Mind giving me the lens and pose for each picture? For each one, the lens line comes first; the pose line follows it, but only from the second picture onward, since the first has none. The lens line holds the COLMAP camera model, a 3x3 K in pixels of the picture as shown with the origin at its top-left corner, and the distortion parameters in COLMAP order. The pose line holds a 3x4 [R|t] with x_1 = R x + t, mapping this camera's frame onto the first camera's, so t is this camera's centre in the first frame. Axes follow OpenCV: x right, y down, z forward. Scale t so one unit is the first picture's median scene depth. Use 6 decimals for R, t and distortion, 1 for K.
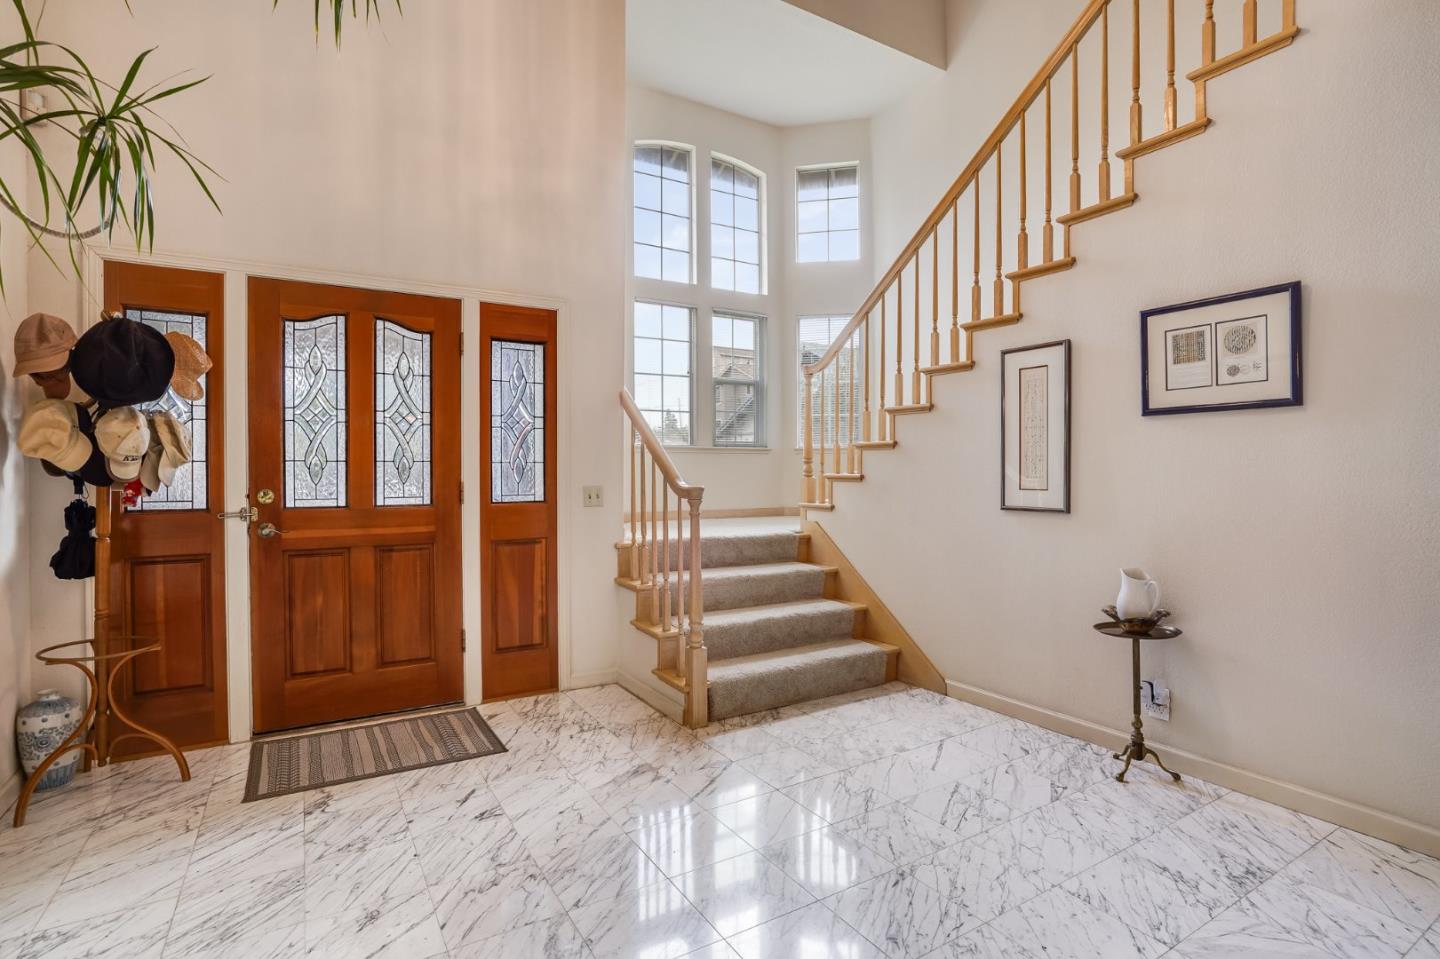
lens RADIAL K [[691.6, 0, 718.0], [0, 691.6, 474.7], [0, 0, 1]] dist [-0.023448, 0.002129]
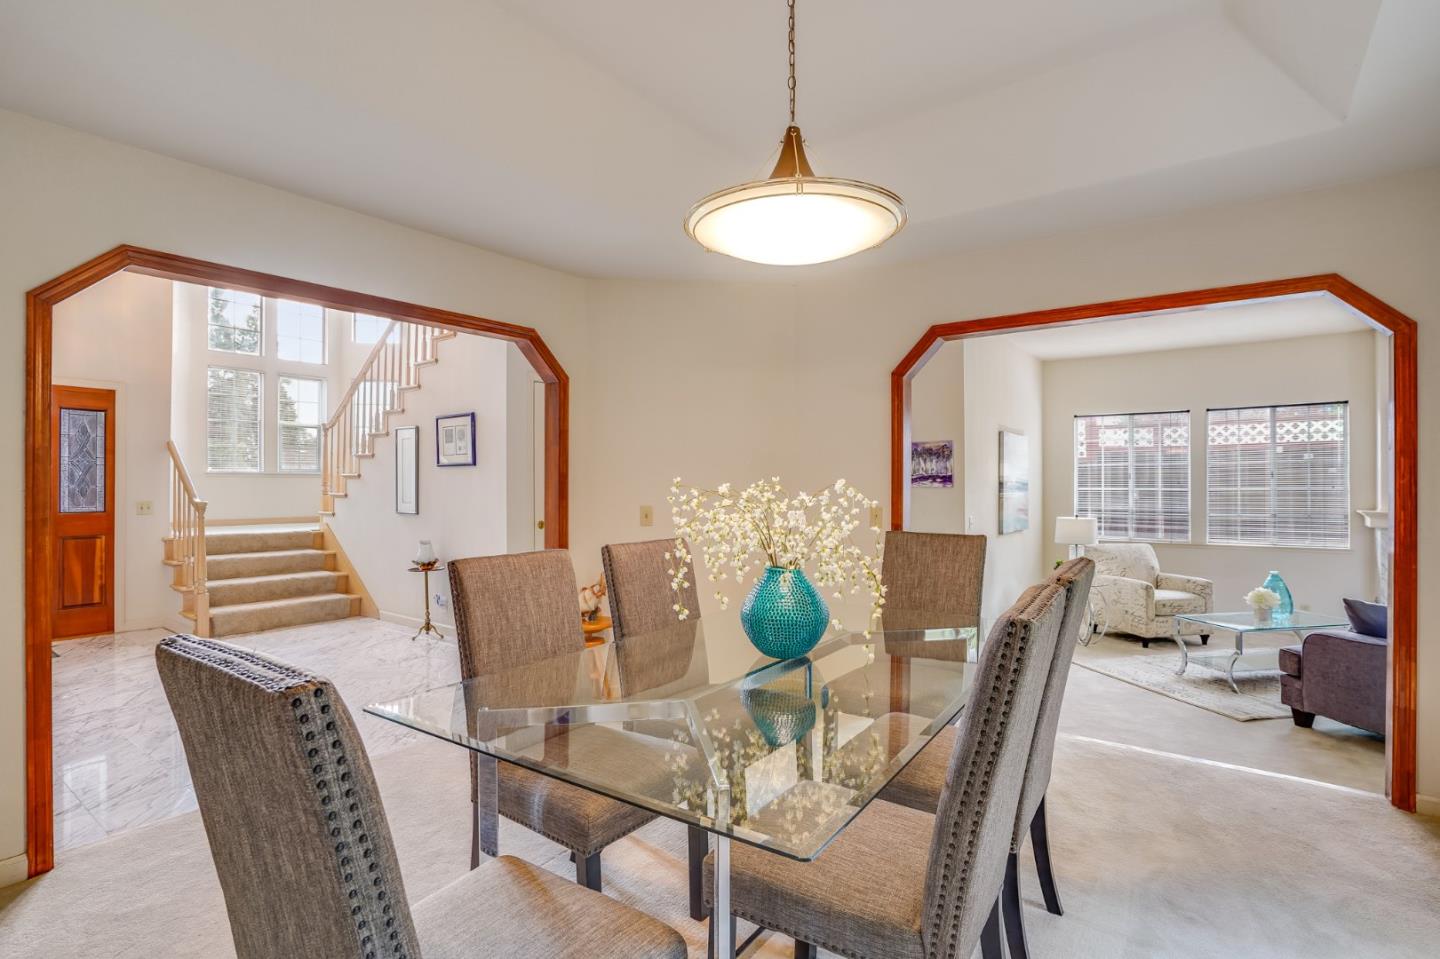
lens RADIAL K [[678.2, 0, 713.6], [0, 678.2, 480.5], [0, 0, 1]] dist [-0.042379, 0.012276]
pose [[0.926259, 0.006604, 0.376829, 0.465381], [-0.004142, 0.999964, -0.007341, -0.026819], [-0.376864, 0.005239, 0.926254, -0.907226]]
